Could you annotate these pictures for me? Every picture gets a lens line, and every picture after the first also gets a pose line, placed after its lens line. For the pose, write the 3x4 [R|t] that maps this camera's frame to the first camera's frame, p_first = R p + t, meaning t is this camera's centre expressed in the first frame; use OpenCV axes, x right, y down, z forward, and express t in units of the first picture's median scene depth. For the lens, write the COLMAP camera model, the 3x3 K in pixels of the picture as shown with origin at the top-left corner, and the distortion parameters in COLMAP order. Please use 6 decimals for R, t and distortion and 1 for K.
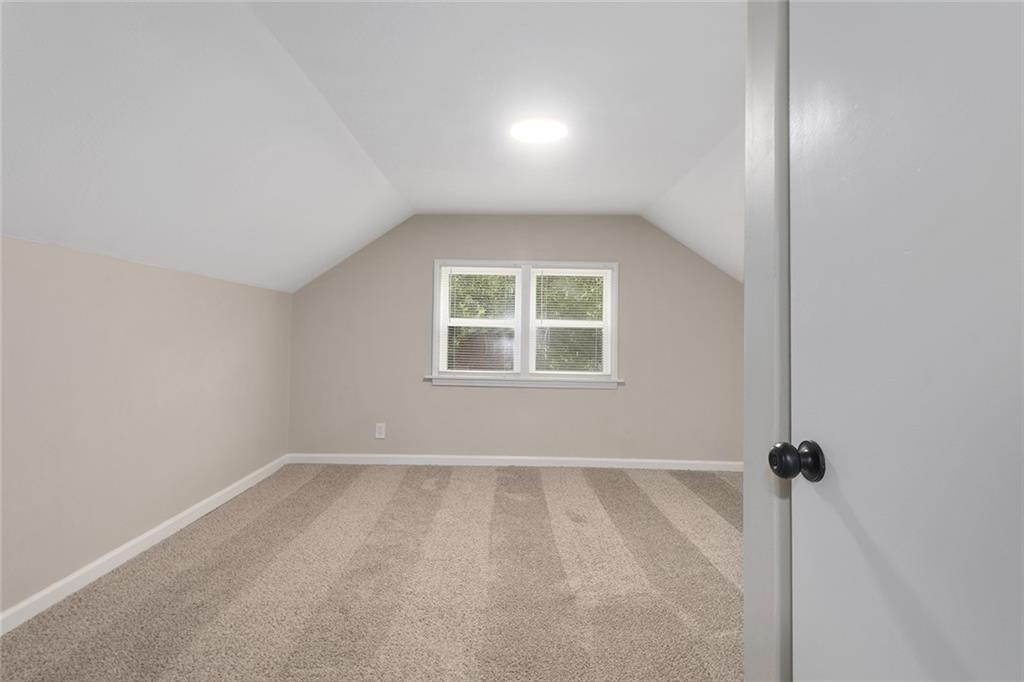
lens RADIAL K [[488.6, 0, 516.7], [0, 488.6, 334.8], [0, 0, 1]] dist [0.002119, 0.000362]
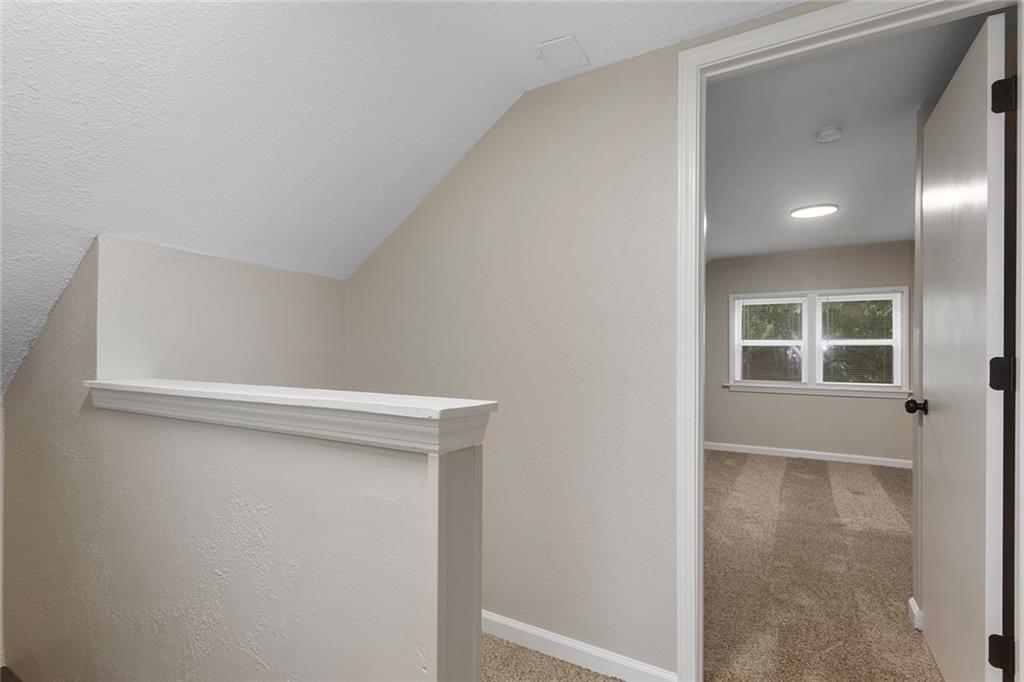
lens RADIAL K [[485.3, 0, 510.4], [0, 485.3, 345.8], [0, 0, 1]] dist [0.000530, -0.000424]
pose [[0.844500, -0.017722, -0.535263, 0.031306], [0.010833, 0.999813, -0.016011, -0.003862], [0.535447, 0.007722, 0.844534, -0.426911]]
